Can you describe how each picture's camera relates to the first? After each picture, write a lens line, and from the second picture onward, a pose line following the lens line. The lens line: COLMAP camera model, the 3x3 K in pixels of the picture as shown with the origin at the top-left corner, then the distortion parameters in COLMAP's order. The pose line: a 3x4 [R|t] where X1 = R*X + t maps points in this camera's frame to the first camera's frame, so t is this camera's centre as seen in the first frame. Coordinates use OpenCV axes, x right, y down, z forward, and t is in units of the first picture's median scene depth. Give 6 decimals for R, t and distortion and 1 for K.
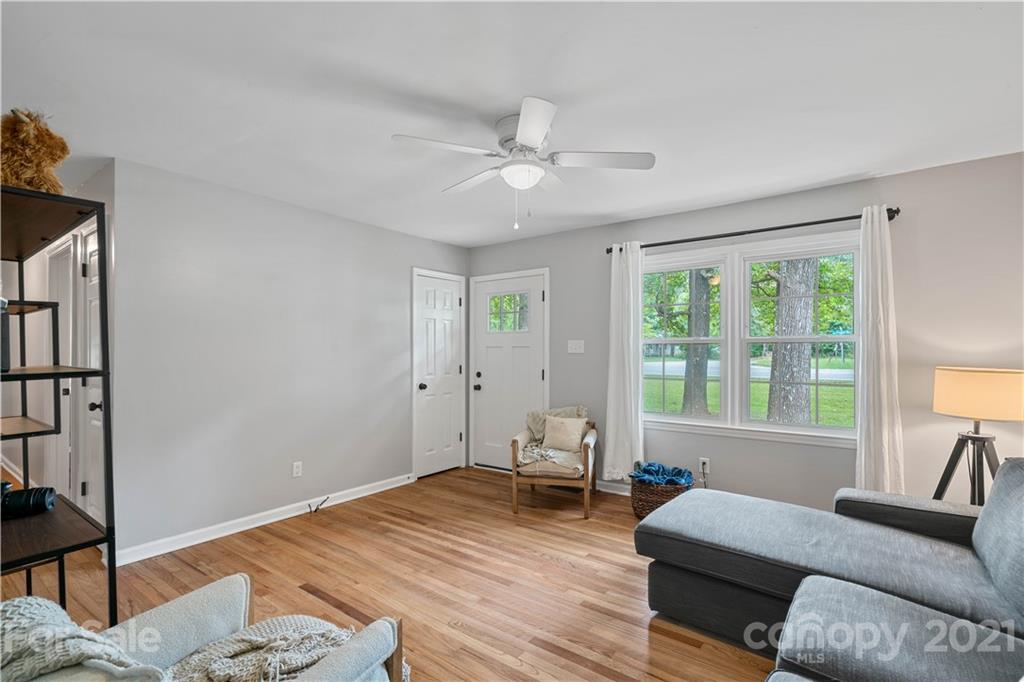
lens RADIAL K [[468.0, 0, 519.4], [0, 468.0, 347.8], [0, 0, 1]] dist [-0.007913, 0.001147]
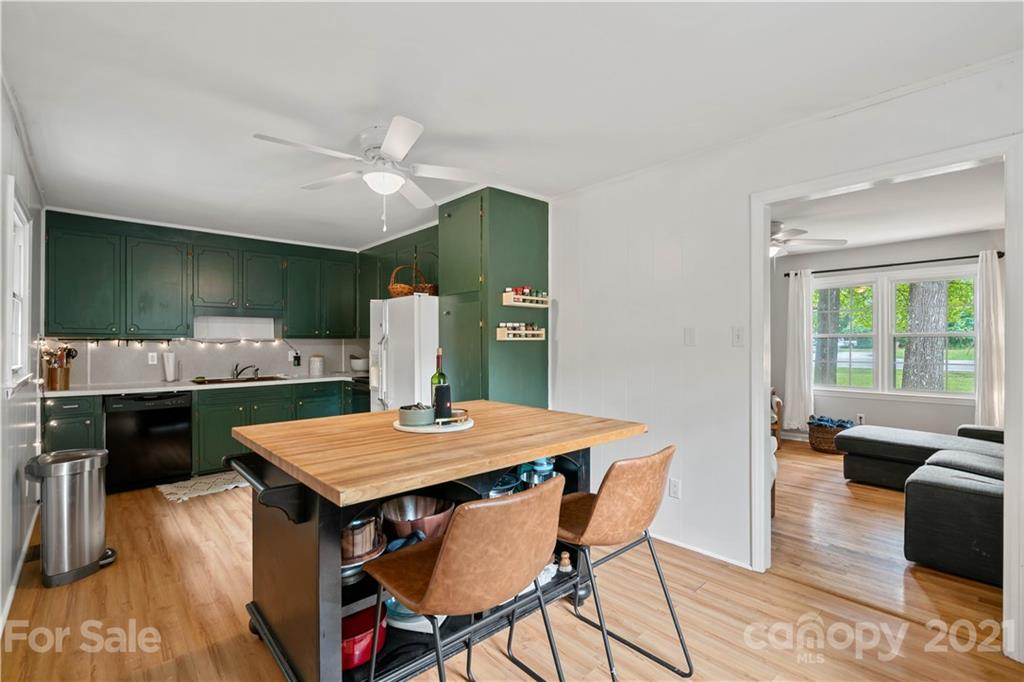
lens RADIAL K [[468.0, 0, 518.7], [0, 468.0, 338.5], [0, 0, 1]] dist [-0.007913, 0.001147]
pose [[0.983070, -0.001700, -0.183222, -0.429054], [0.001470, 0.999998, -0.001388, -0.005856], [0.183224, 0.001095, 0.983071, -0.702721]]
